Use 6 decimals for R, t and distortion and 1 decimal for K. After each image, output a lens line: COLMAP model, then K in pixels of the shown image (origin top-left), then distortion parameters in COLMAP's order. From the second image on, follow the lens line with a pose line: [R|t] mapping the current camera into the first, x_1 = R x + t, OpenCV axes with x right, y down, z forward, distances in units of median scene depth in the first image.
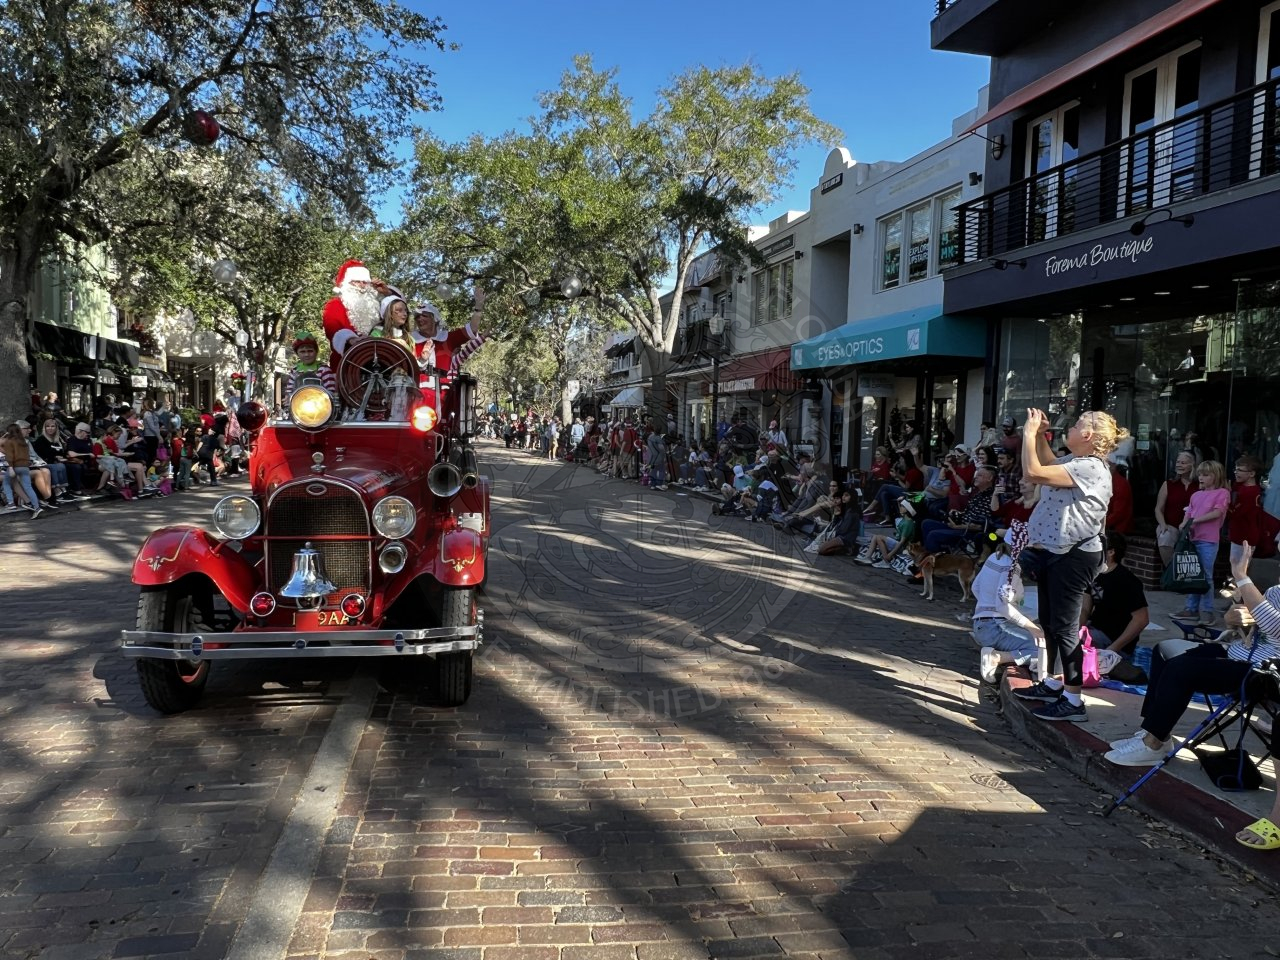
lens RADIAL K [[897.2, 0, 637.8], [0, 897.2, 478.4], [0, 0, 1]] dist [0.004722, 0.000307]
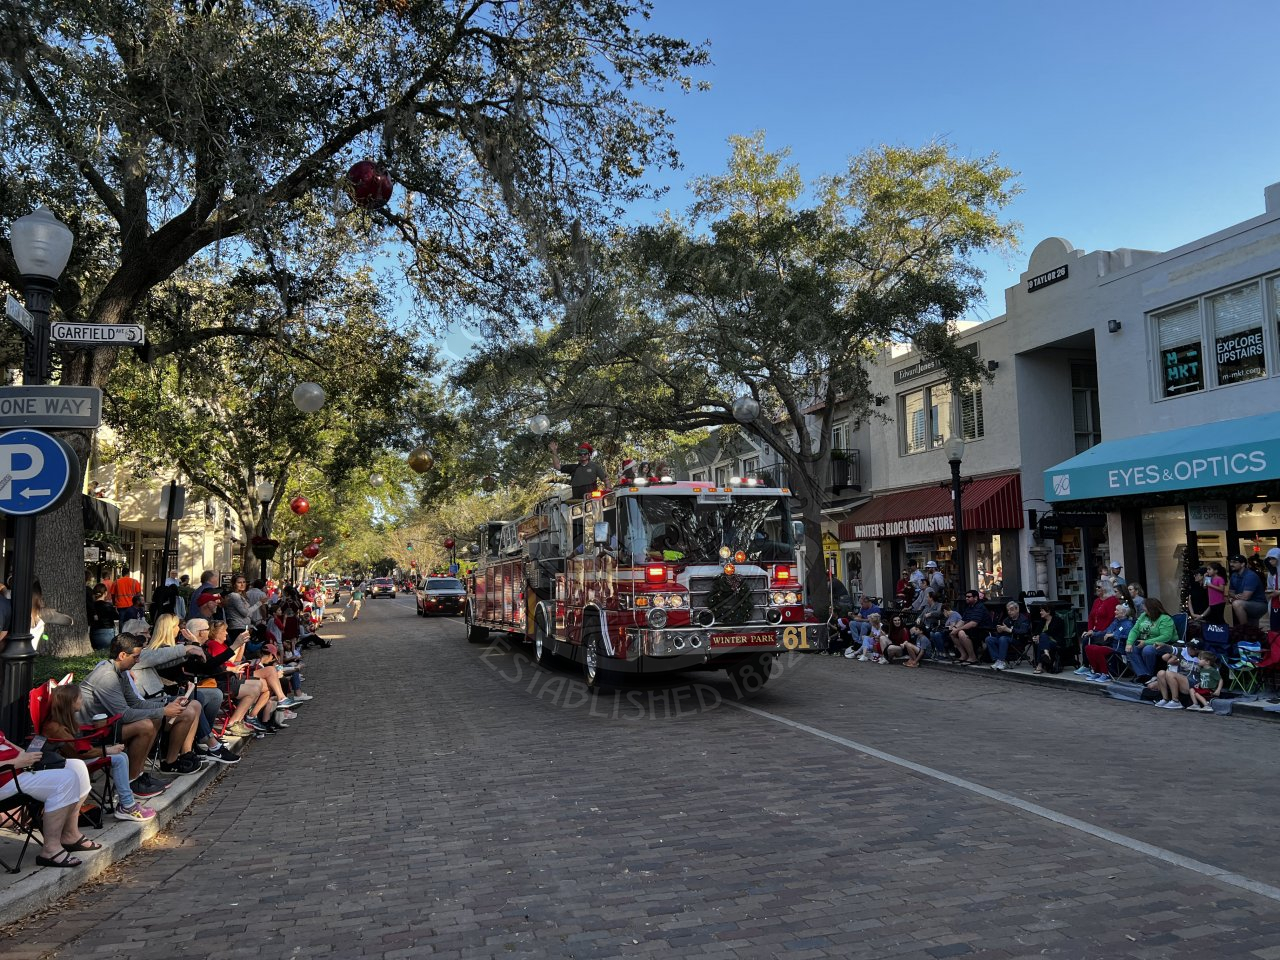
lens RADIAL K [[966.1, 0, 642.1], [0, 966.1, 479.6], [0, 0, 1]] dist [-0.009128, -0.004187]
pose [[0.993214, -0.034375, 0.111107, -0.298081], [0.052443, 0.985059, -0.164036, -0.021344], [-0.103808, 0.168750, 0.980177, 0.223081]]
